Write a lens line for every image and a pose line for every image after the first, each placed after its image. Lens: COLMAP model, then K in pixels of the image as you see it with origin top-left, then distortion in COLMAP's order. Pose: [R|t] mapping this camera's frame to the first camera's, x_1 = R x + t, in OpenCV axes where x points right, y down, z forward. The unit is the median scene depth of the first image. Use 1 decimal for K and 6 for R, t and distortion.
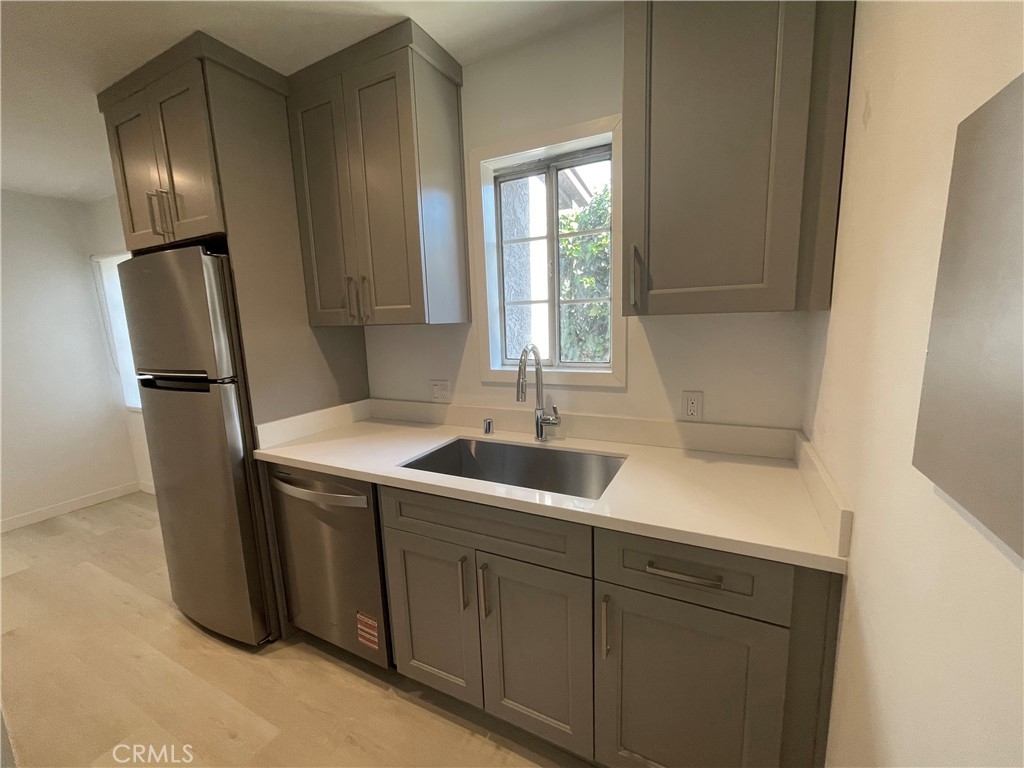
lens RADIAL K [[416.5, 0, 516.1], [0, 416.5, 387.1], [0, 0, 1]] dist [0.000417, 0.000361]
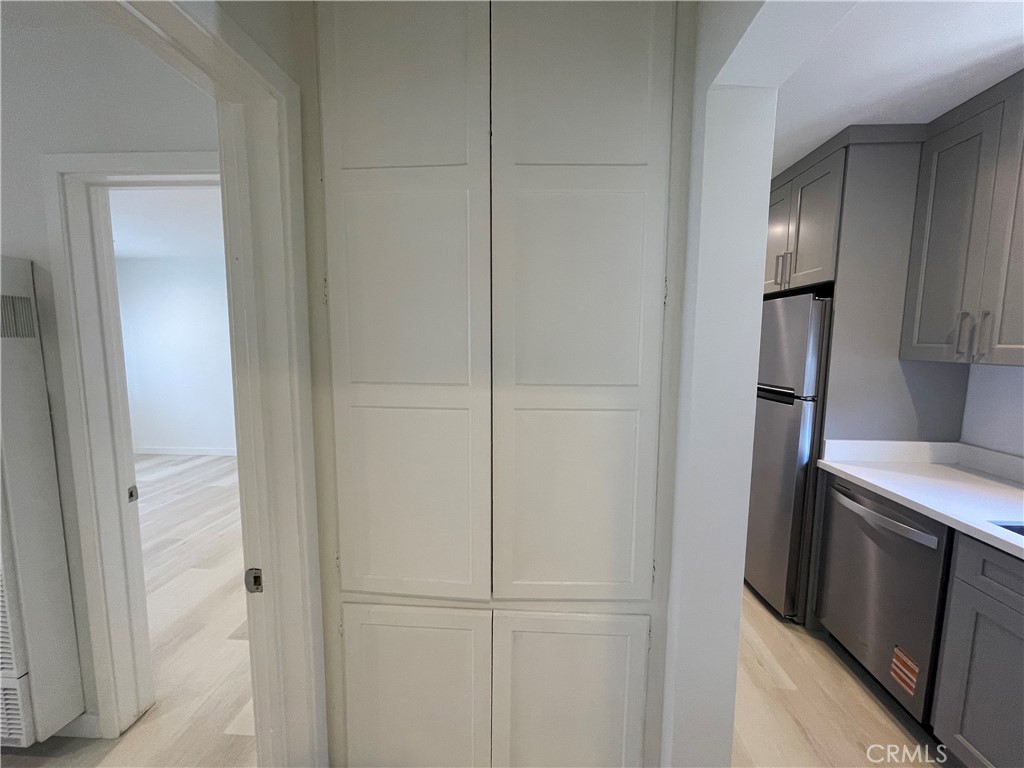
lens RADIAL K [[411.8, 0, 512.0], [0, 411.8, 384.0], [0, 0, 1]] dist [0.010696, -0.005738]
pose [[0.392614, 0.132719, -0.910077, 0.075254], [-0.166633, 0.983421, 0.071528, 0.001082], [0.904482, 0.123566, 0.408220, -0.303714]]
